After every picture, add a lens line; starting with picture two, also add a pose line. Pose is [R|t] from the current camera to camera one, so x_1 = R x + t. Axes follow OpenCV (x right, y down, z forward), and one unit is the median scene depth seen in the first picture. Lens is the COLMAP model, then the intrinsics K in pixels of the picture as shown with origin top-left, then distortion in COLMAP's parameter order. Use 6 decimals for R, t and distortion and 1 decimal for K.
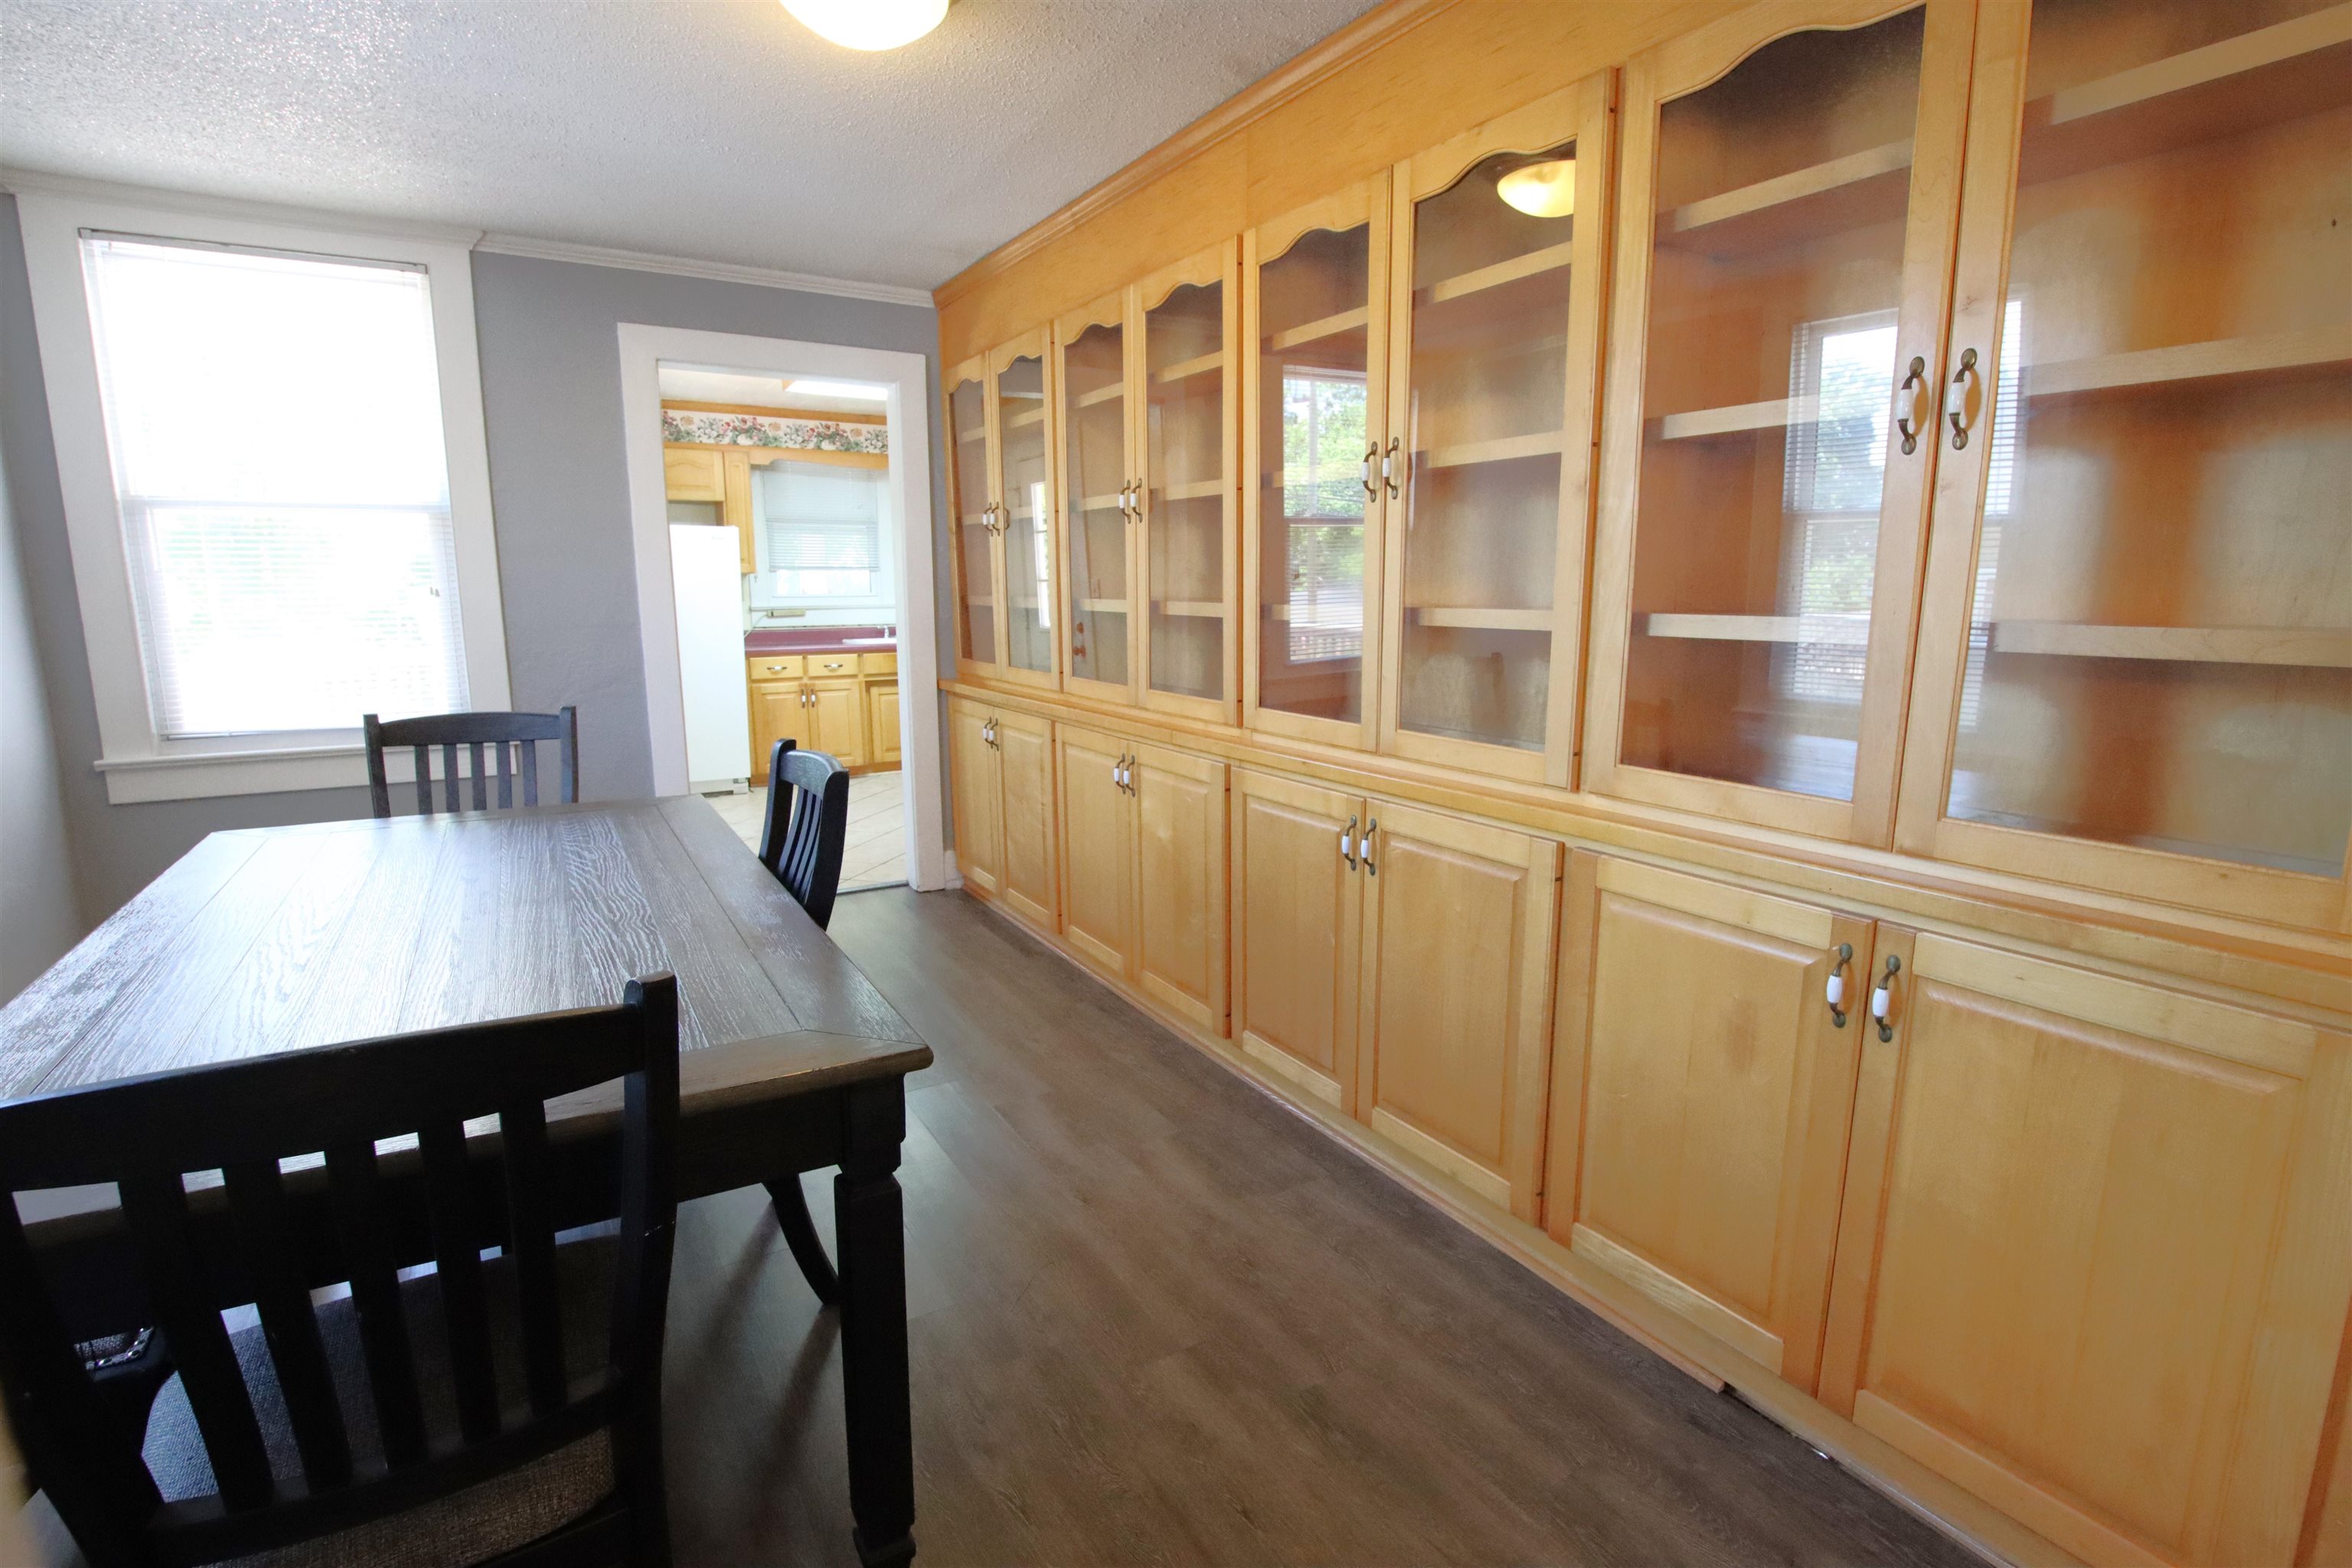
lens RADIAL K [[1094.3, 0, 1176.0], [0, 1094.3, 784.0], [0, 0, 1]] dist [-0.050294, 0.011540]
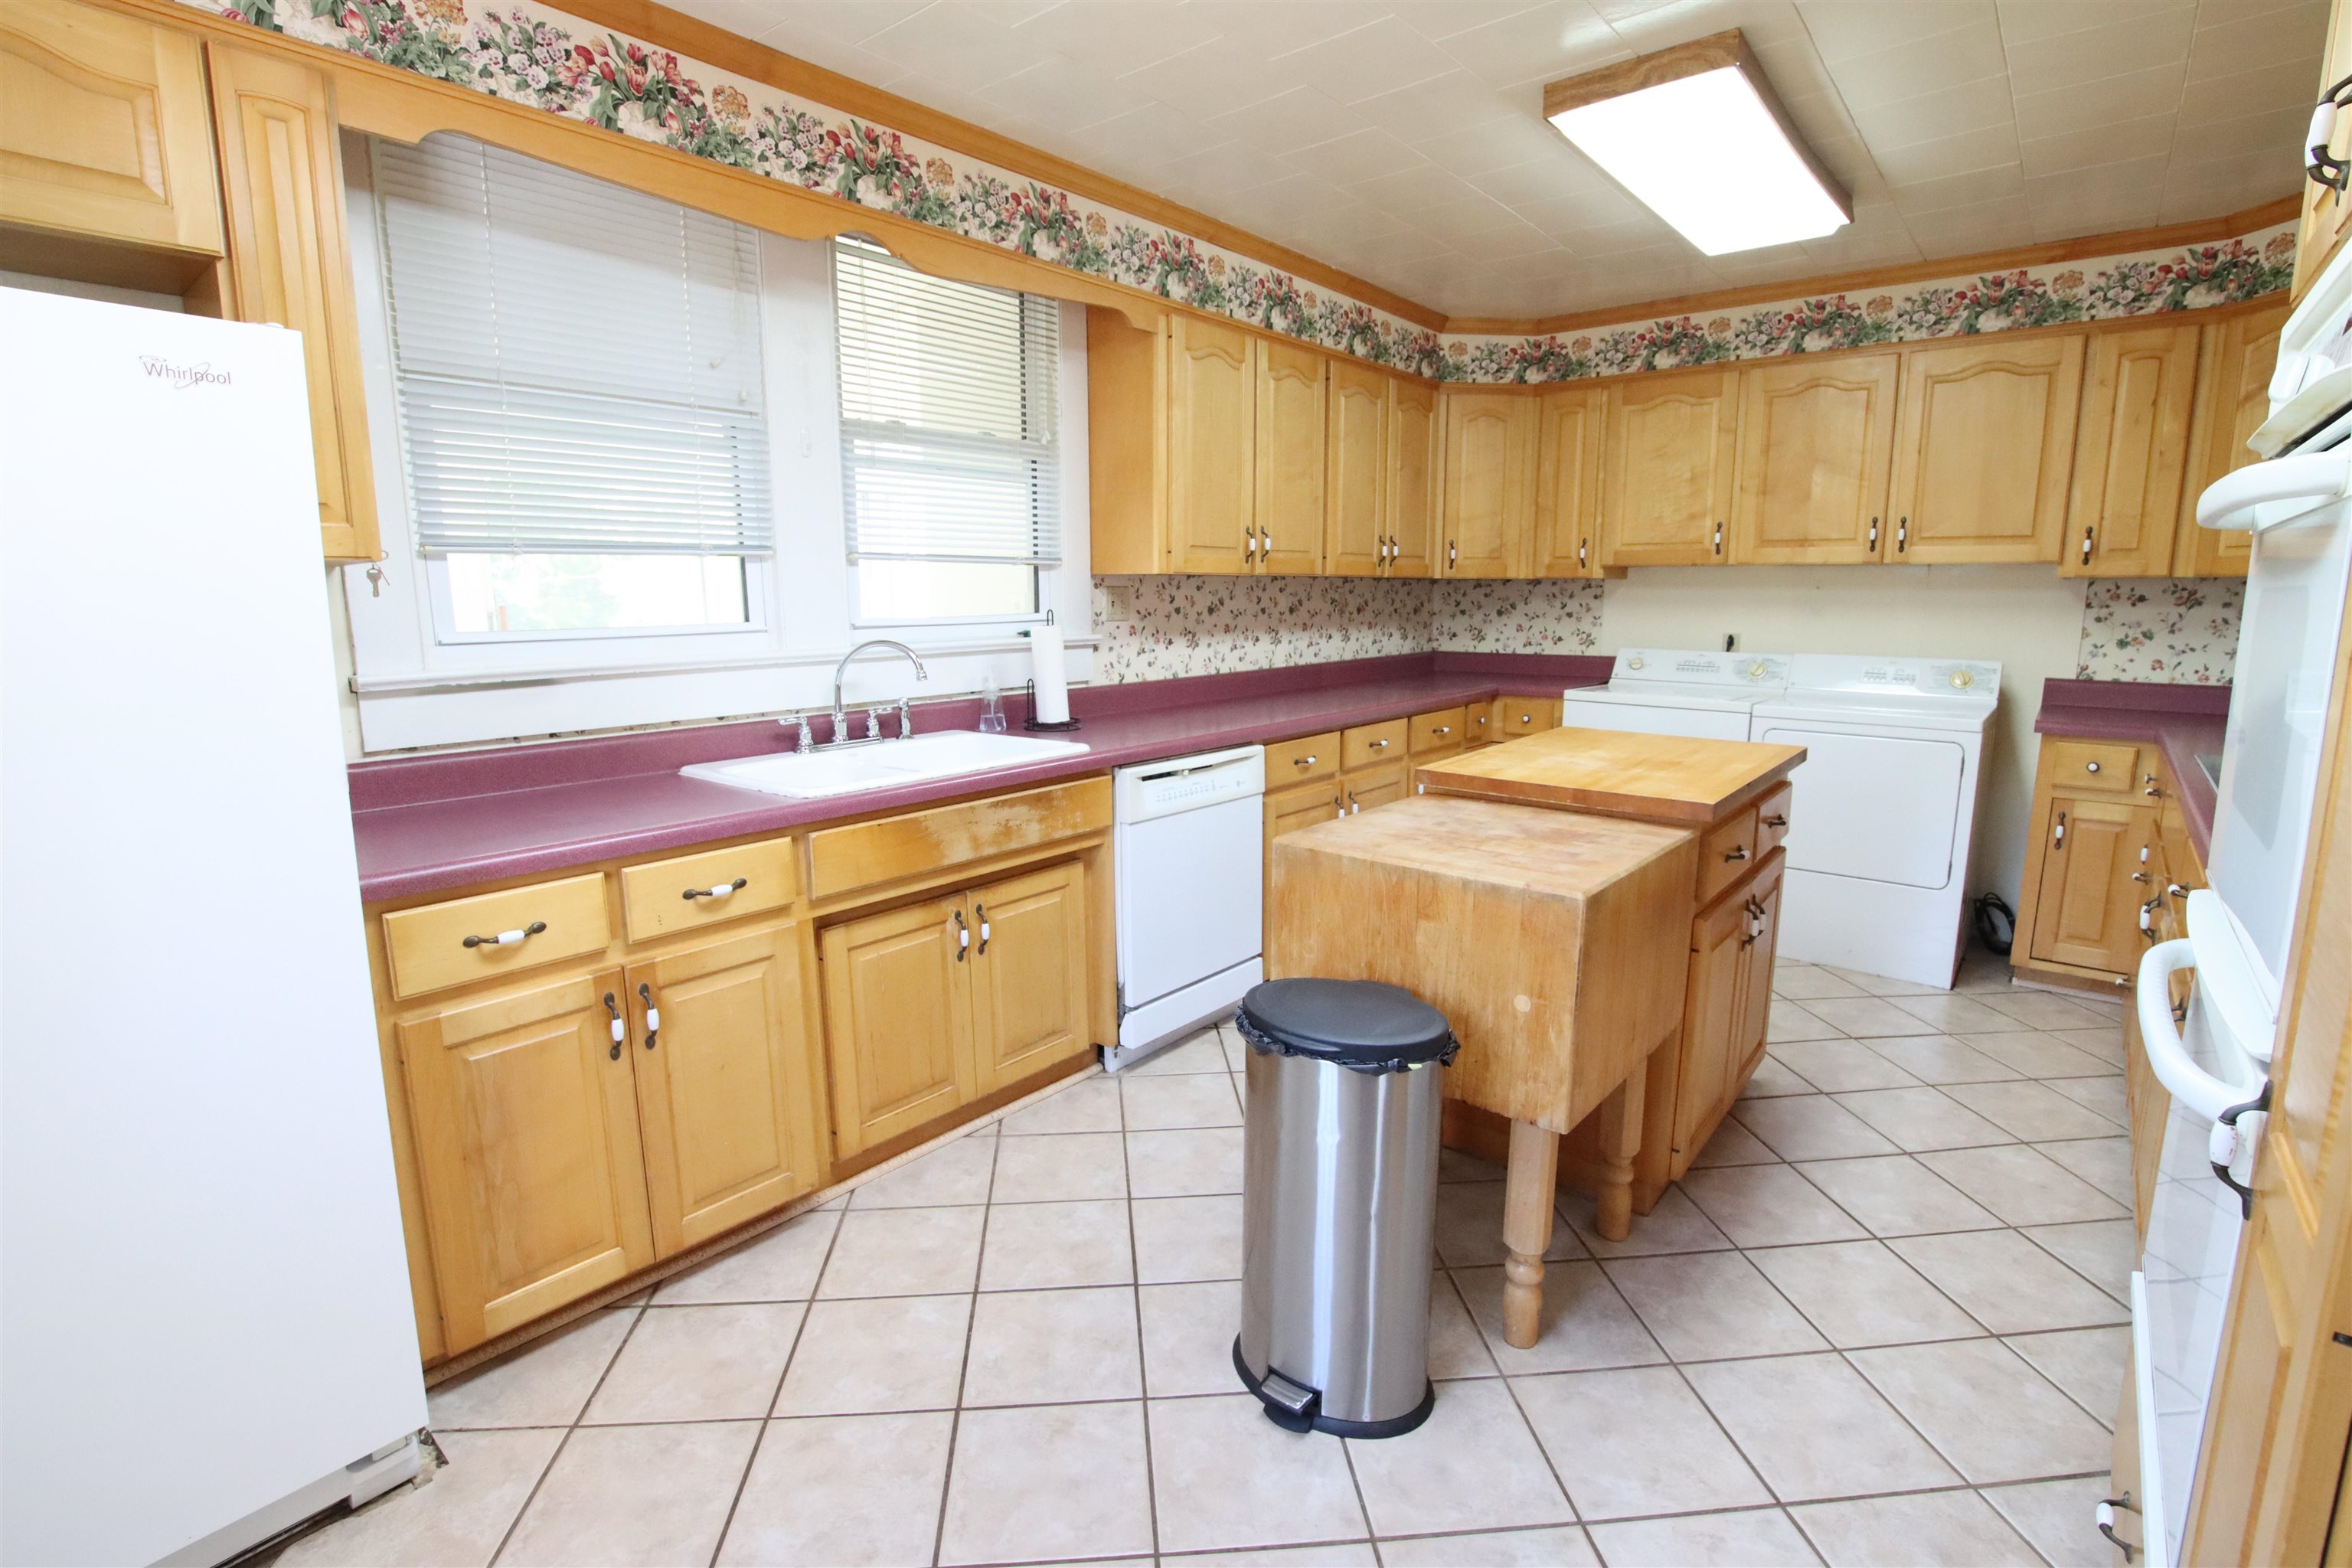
lens RADIAL K [[1094.3, 0, 1176.0], [0, 1094.3, 784.0], [0, 0, 1]] dist [-0.050294, 0.011540]
pose [[0.950408, -0.055455, 0.306023, -0.288713], [0.055964, 0.998407, 0.007115, -0.132593], [-0.305930, 0.010365, 0.951998, 0.702684]]
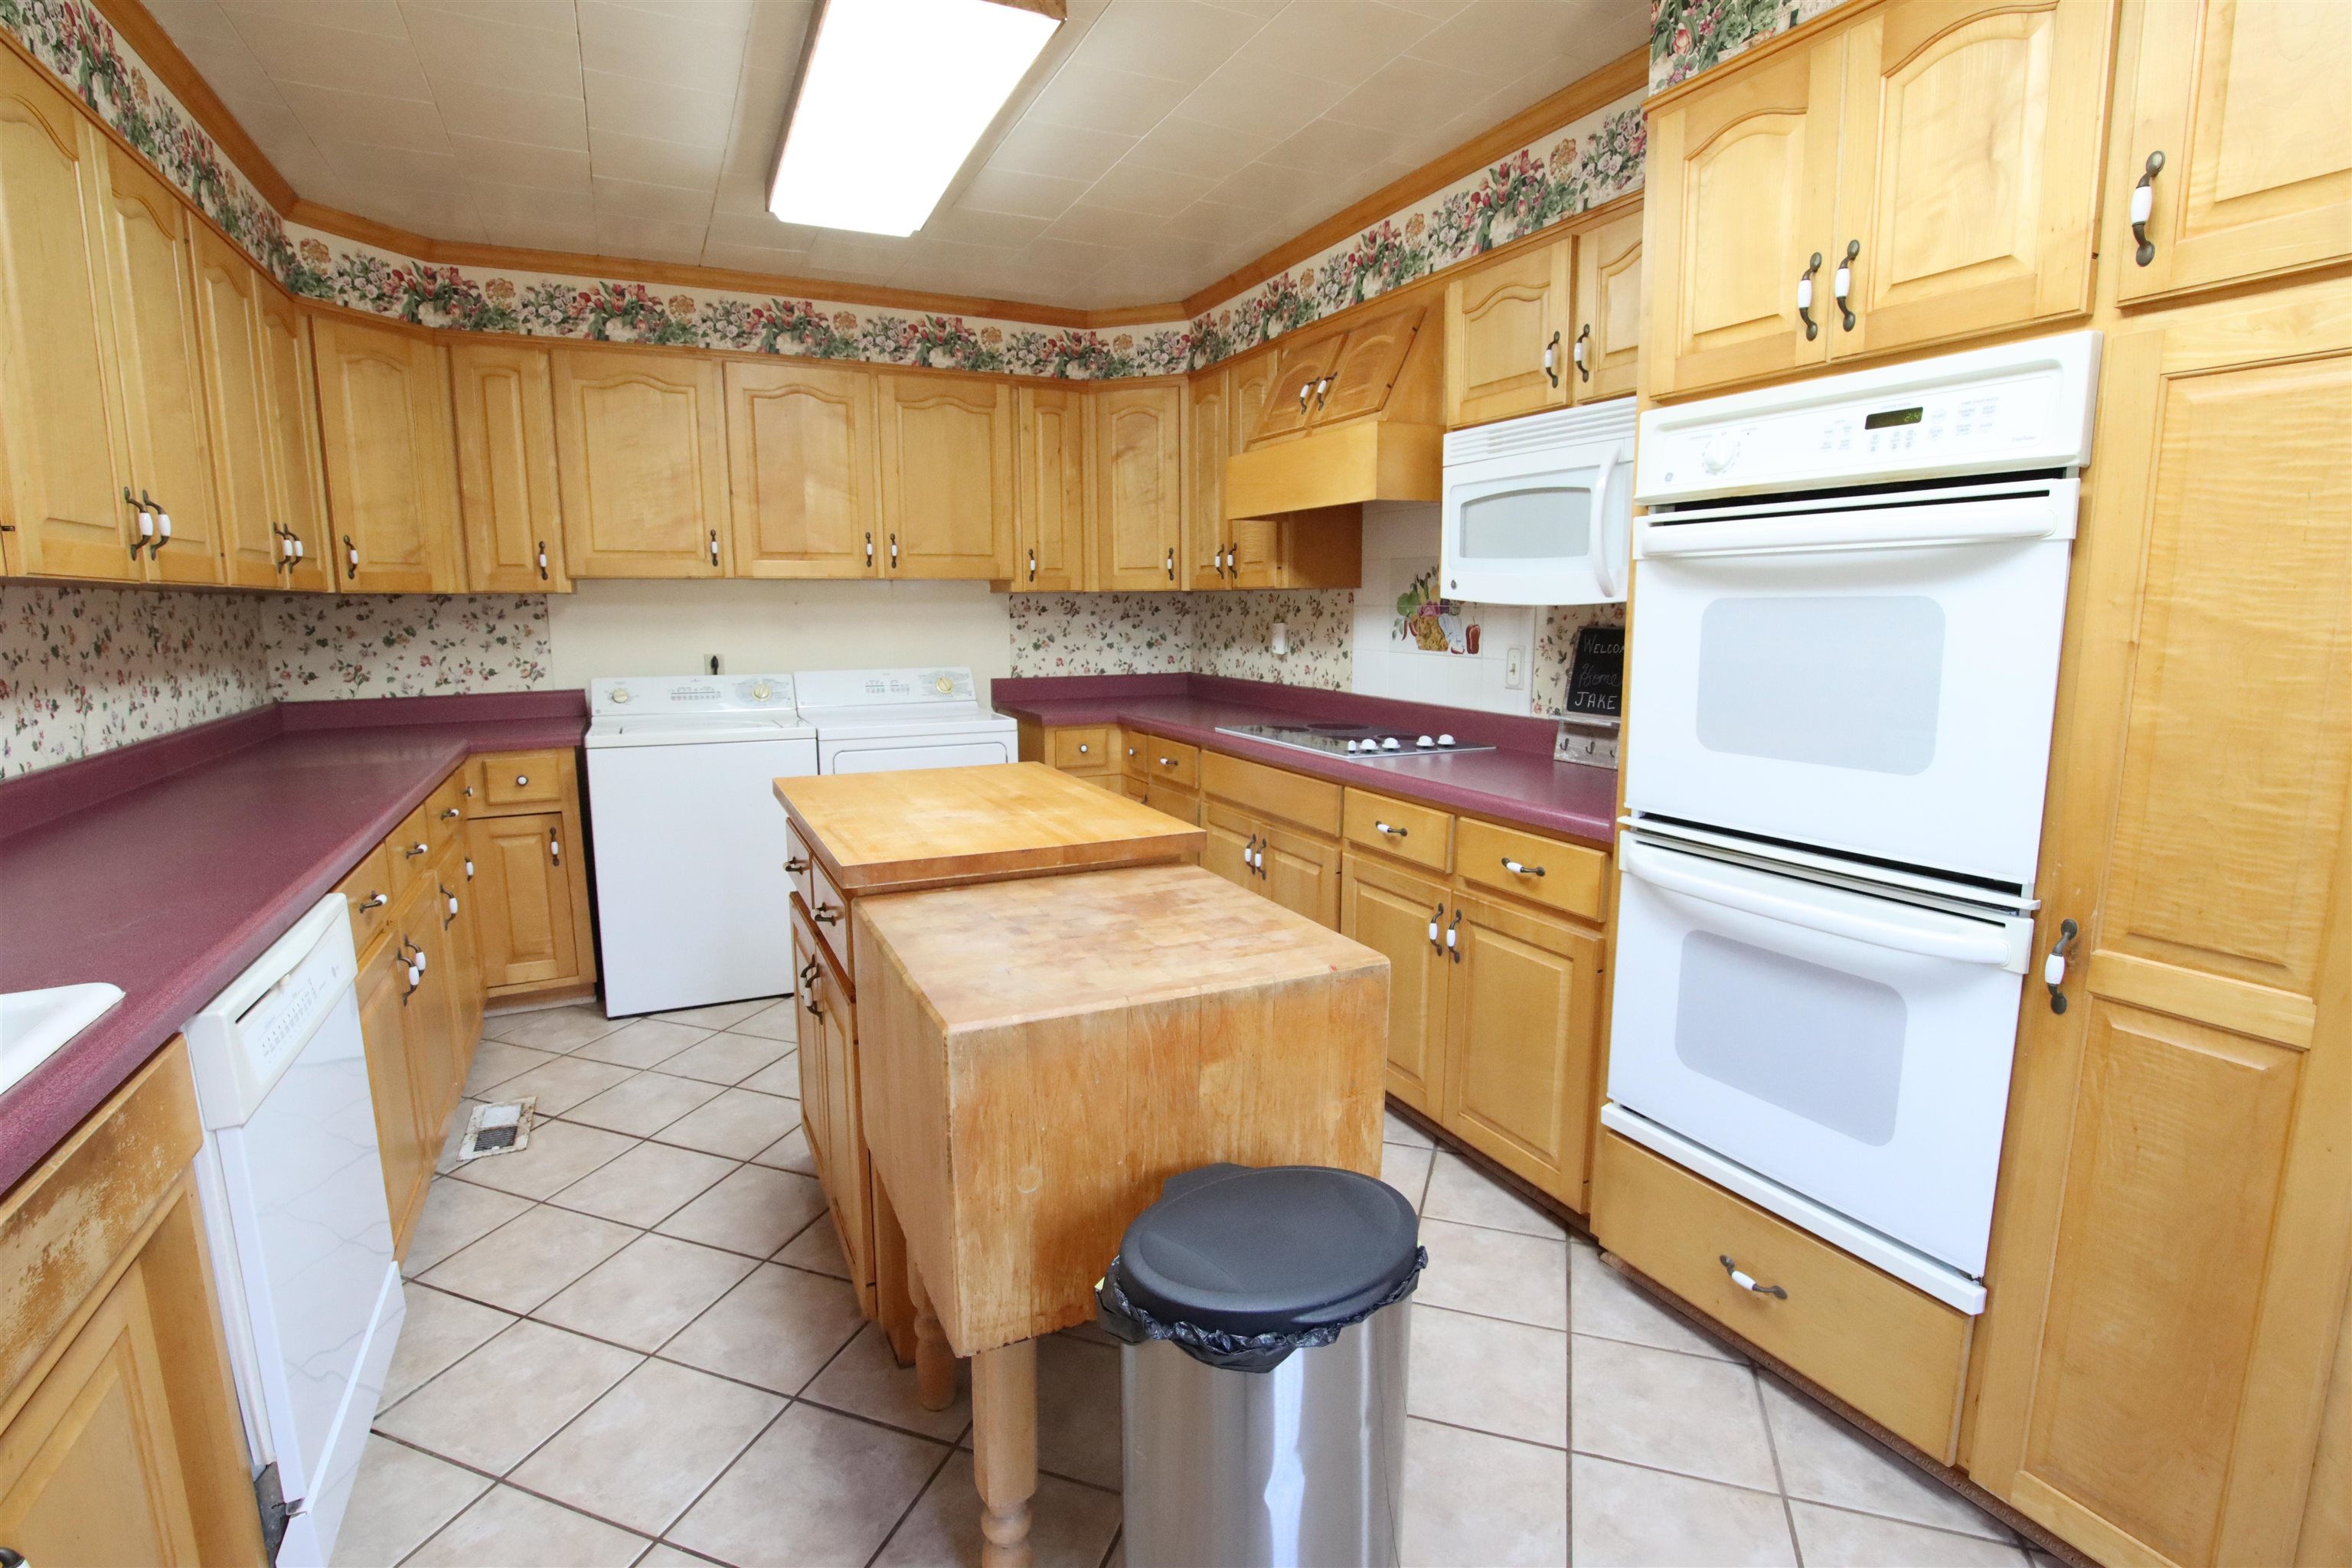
lens RADIAL K [[1094.3, 0, 1176.0], [0, 1094.3, 784.0], [0, 0, 1]] dist [-0.050294, 0.011540]
pose [[0.092833, -0.158485, 0.982988, -0.333812], [0.175574, 0.974386, 0.140517, -0.170590], [-0.980079, 0.159543, 0.118281, 0.919408]]
